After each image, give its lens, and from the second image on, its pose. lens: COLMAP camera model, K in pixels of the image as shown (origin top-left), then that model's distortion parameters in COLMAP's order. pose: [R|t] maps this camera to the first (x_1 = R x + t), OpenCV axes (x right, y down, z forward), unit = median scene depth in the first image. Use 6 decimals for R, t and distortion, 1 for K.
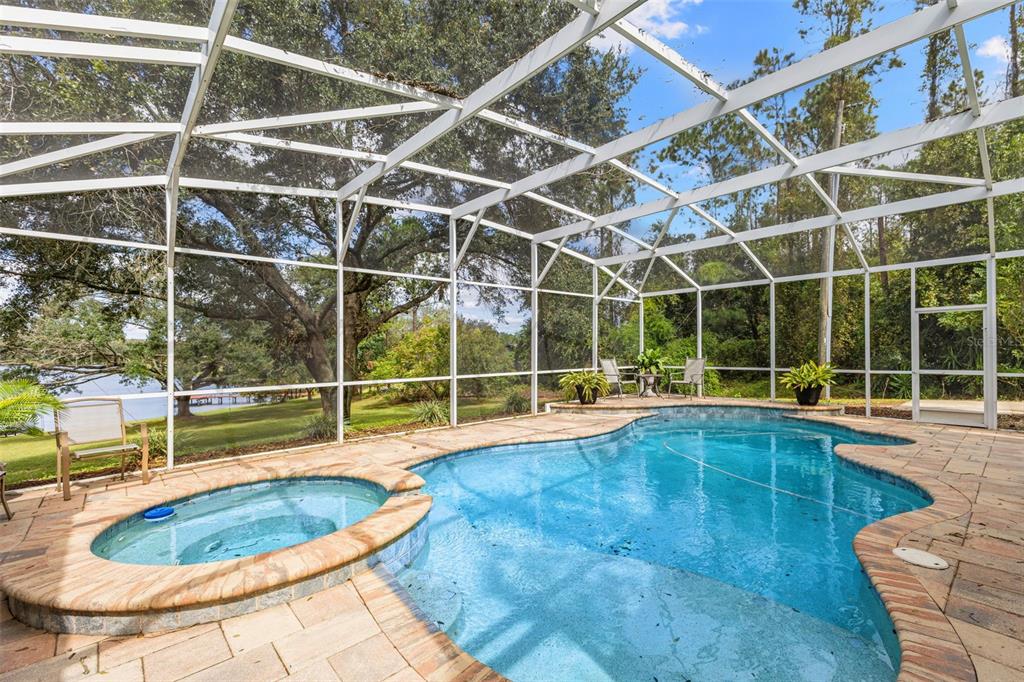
lens RADIAL K [[441.6, 0, 516.3], [0, 441.6, 340.4], [0, 0, 1]] dist [0.010875, 0.000584]
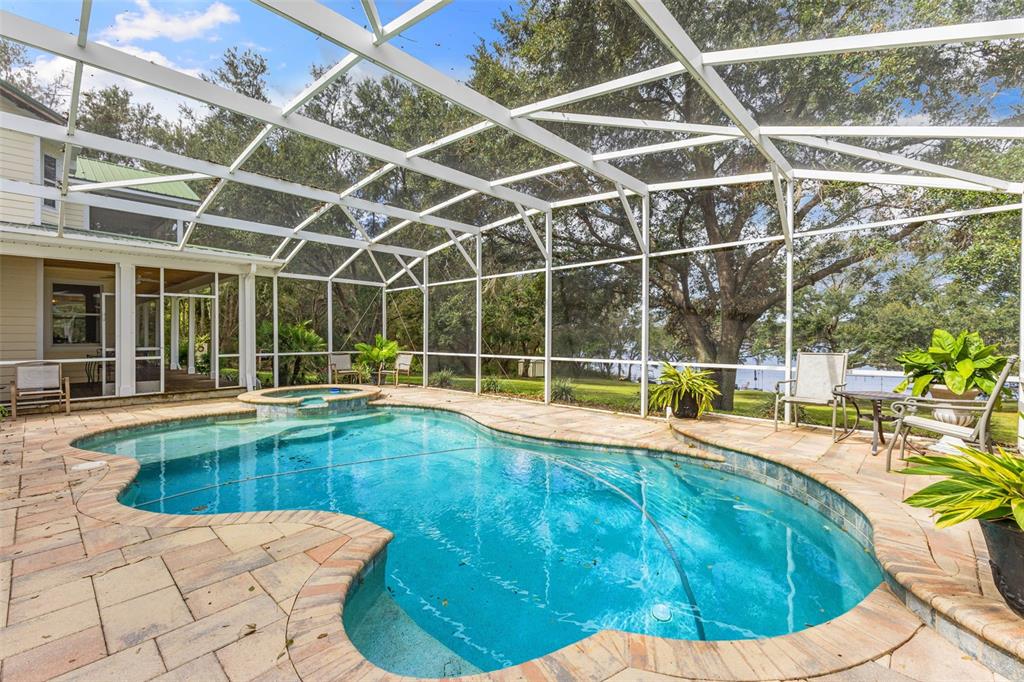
lens RADIAL K [[441.6, 0, 516.3], [0, 441.6, 340.4], [0, 0, 1]] dist [0.010875, 0.000584]
pose [[0.088025, 0.013588, -0.996026, 1.127845], [0.017044, 0.999740, 0.015145, 0.025342], [0.995972, -0.018309, 0.087770, 1.026388]]
